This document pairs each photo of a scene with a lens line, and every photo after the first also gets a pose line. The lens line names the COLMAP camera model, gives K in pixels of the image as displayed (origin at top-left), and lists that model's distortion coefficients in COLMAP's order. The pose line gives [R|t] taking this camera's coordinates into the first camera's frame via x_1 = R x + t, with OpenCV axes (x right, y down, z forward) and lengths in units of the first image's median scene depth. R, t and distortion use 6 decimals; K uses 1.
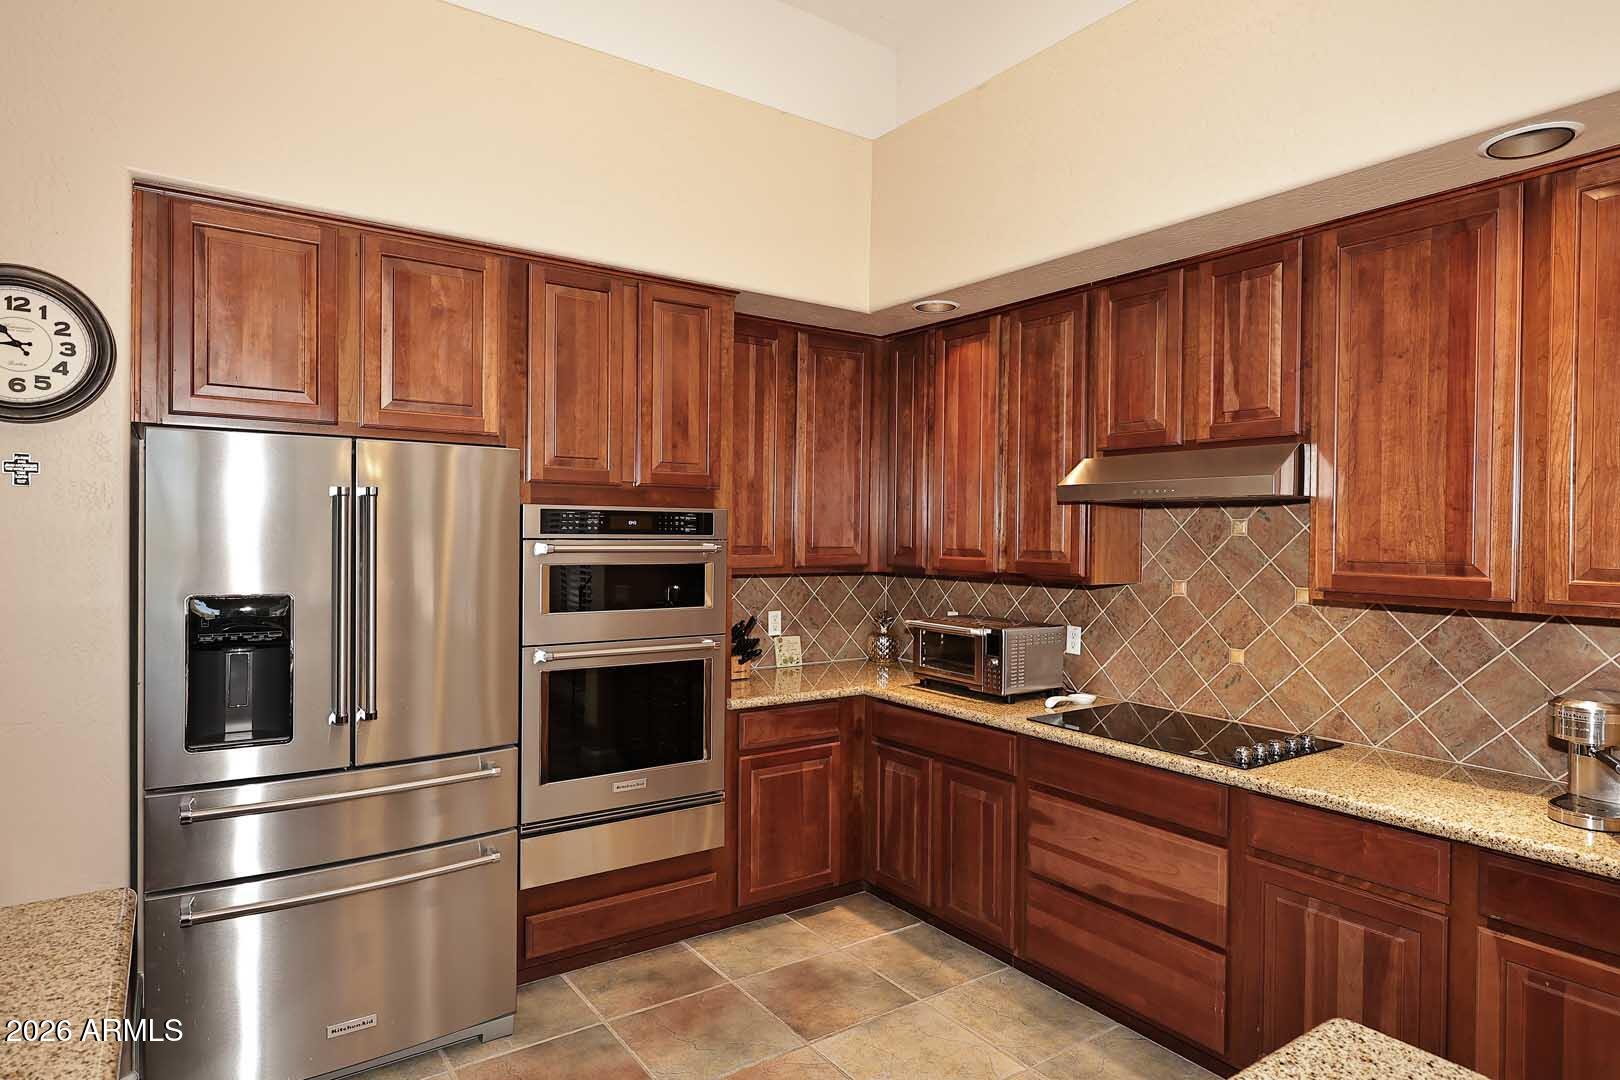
lens RADIAL K [[927.1, 0, 811.8], [0, 927.1, 537.8], [0, 0, 1]] dist [0.000499, 0.000330]
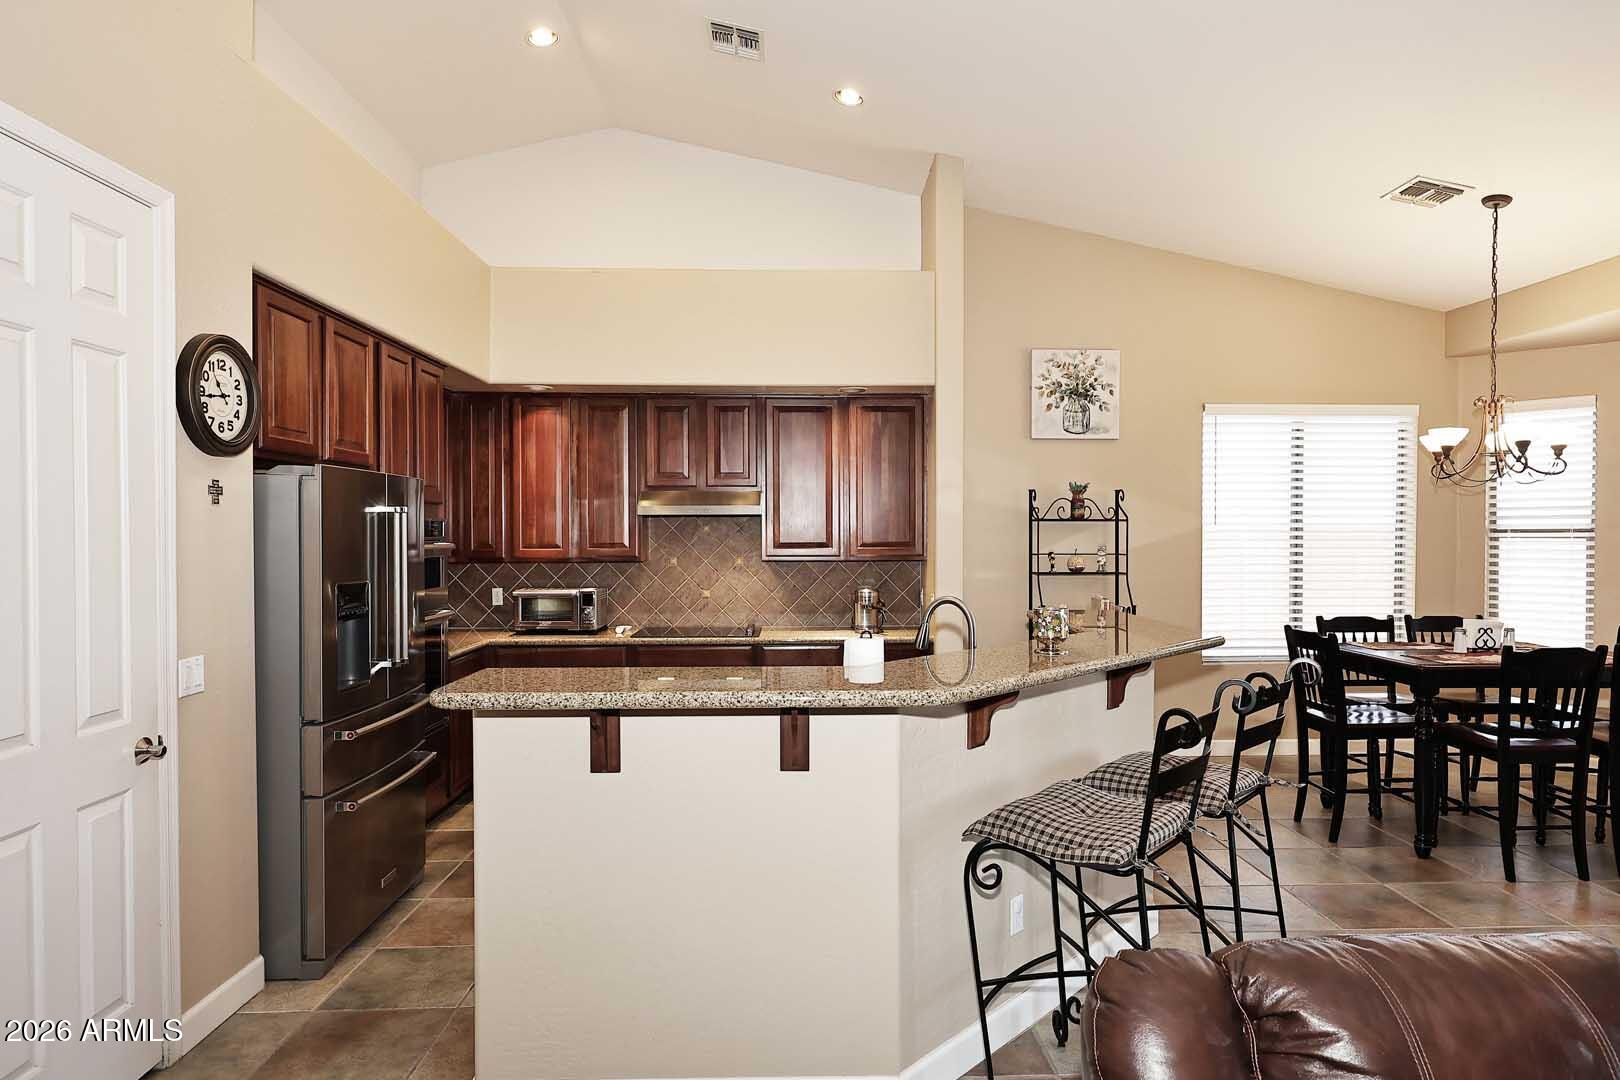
lens RADIAL K [[927.1, 0, 814.4], [0, 927.1, 540.5], [0, 0, 1]] dist [0.000499, 0.000330]
pose [[0.560815, -0.017937, 0.827747, -1.435084], [0.013647, 0.999830, 0.012420, -0.010828], [-0.827829, 0.004330, 0.560964, -0.404995]]
